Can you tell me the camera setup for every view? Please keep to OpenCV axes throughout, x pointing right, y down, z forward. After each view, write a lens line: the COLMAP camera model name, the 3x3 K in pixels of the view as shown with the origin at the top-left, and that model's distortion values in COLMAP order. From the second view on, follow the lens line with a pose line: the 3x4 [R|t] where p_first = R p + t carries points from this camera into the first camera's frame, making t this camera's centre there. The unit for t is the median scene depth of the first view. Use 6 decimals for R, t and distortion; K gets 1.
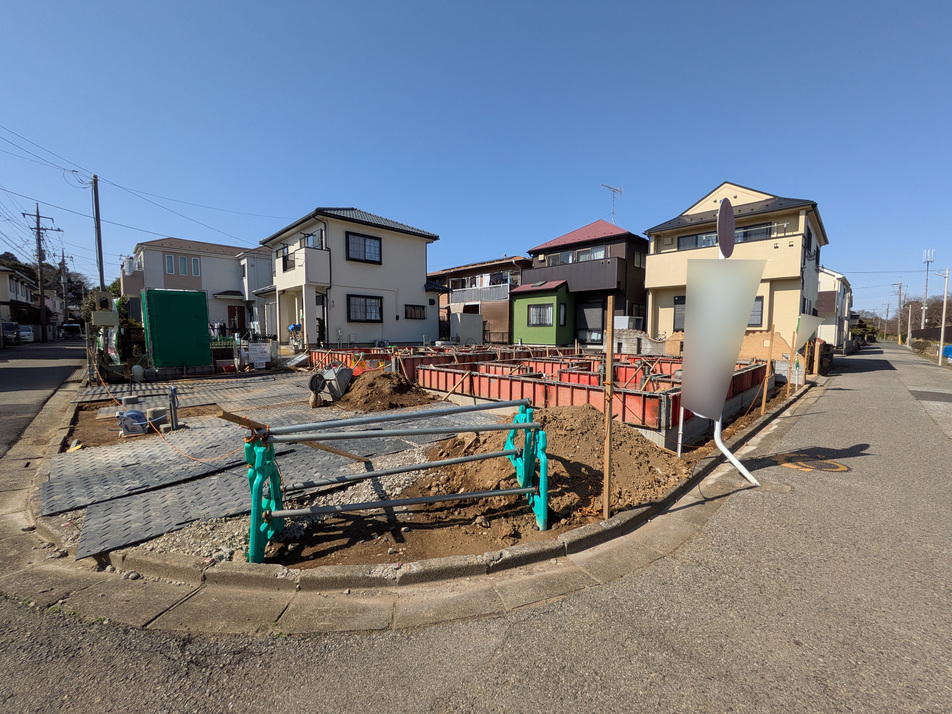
lens RADIAL K [[378.7, 0, 478.0], [0, 378.7, 356.9], [0, 0, 1]] dist [-0.002406, 0.000799]
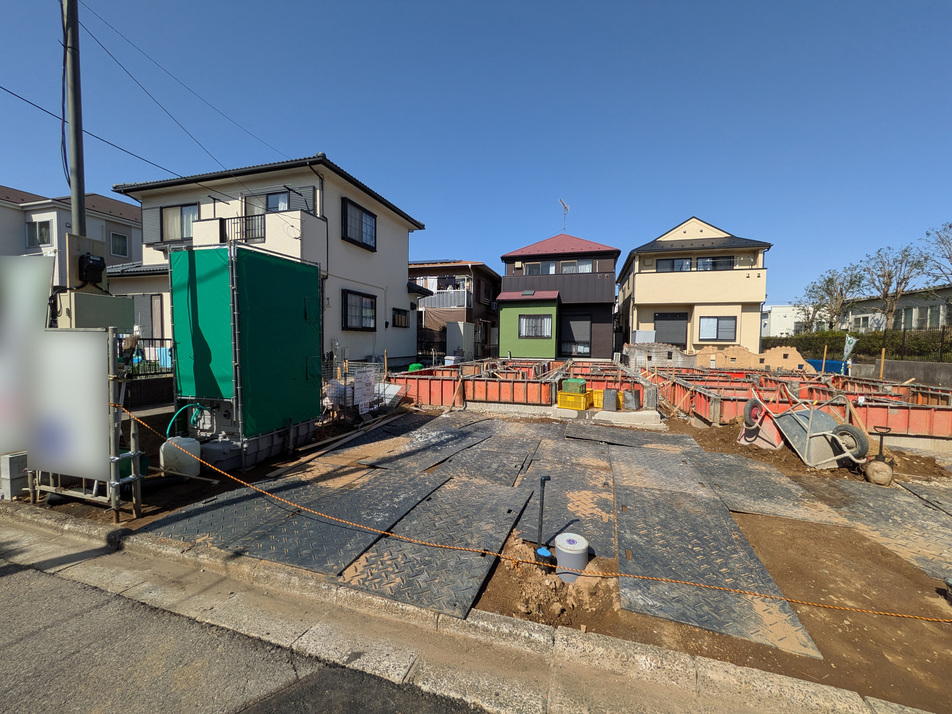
lens RADIAL K [[378.7, 0, 478.0], [0, 378.7, 356.9], [0, 0, 1]] dist [-0.002406, 0.000799]
pose [[0.874565, -0.013567, 0.484718, -0.460156], [0.025185, 0.999530, -0.017463, -0.025188], [-0.484254, 0.027480, 0.874496, 0.285840]]
